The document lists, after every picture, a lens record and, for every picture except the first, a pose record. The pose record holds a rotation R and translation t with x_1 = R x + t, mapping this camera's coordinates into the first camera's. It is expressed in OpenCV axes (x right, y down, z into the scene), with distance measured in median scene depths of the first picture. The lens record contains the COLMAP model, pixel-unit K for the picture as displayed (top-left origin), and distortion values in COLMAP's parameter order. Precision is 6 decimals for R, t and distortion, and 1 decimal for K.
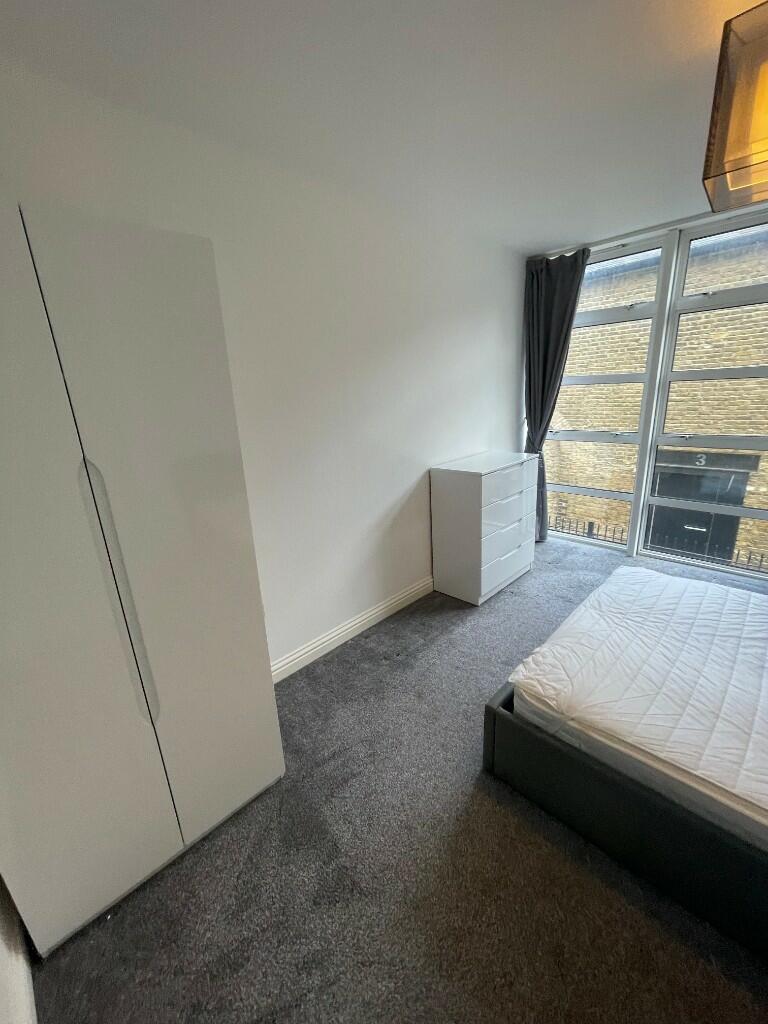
lens RADIAL K [[412.8, 0, 382.4], [0, 412.8, 509.5], [0, 0, 1]] dist [-0.004398, 0.001777]
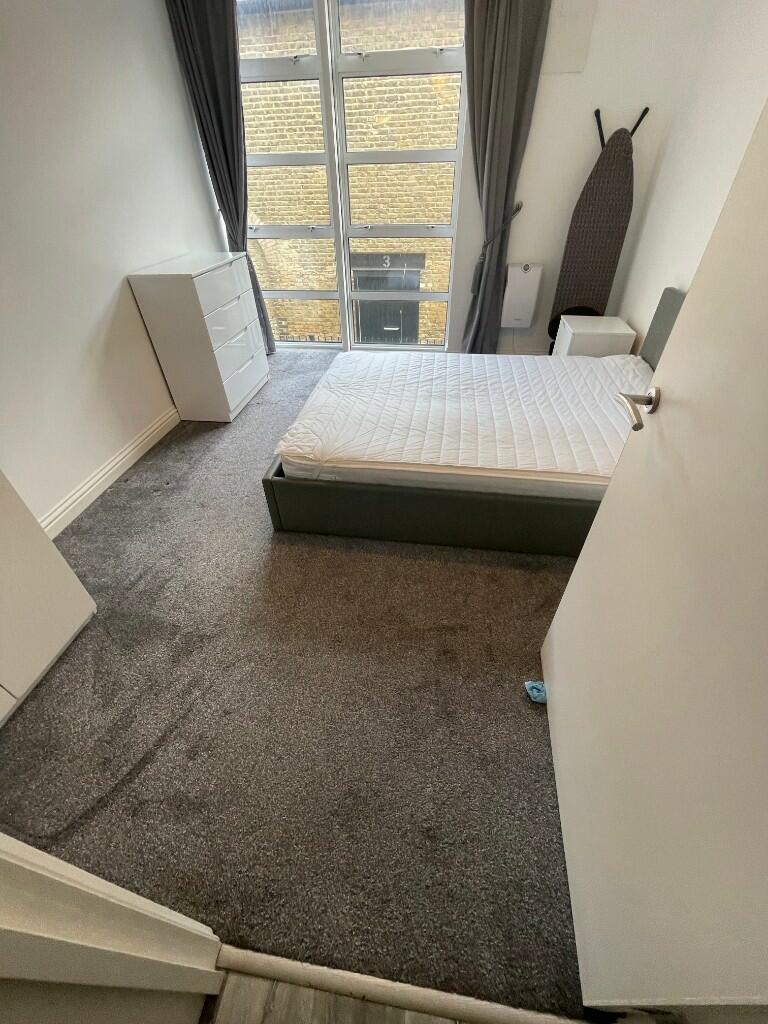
lens RADIAL K [[412.8, 0, 381.8], [0, 412.8, 510.9], [0, 0, 1]] dist [-0.004398, 0.001777]
pose [[0.799859, -0.355598, 0.483504, -0.046529], [0.148950, 0.897994, 0.414031, 0.062046], [-0.581412, -0.259148, 0.771234, -0.083461]]
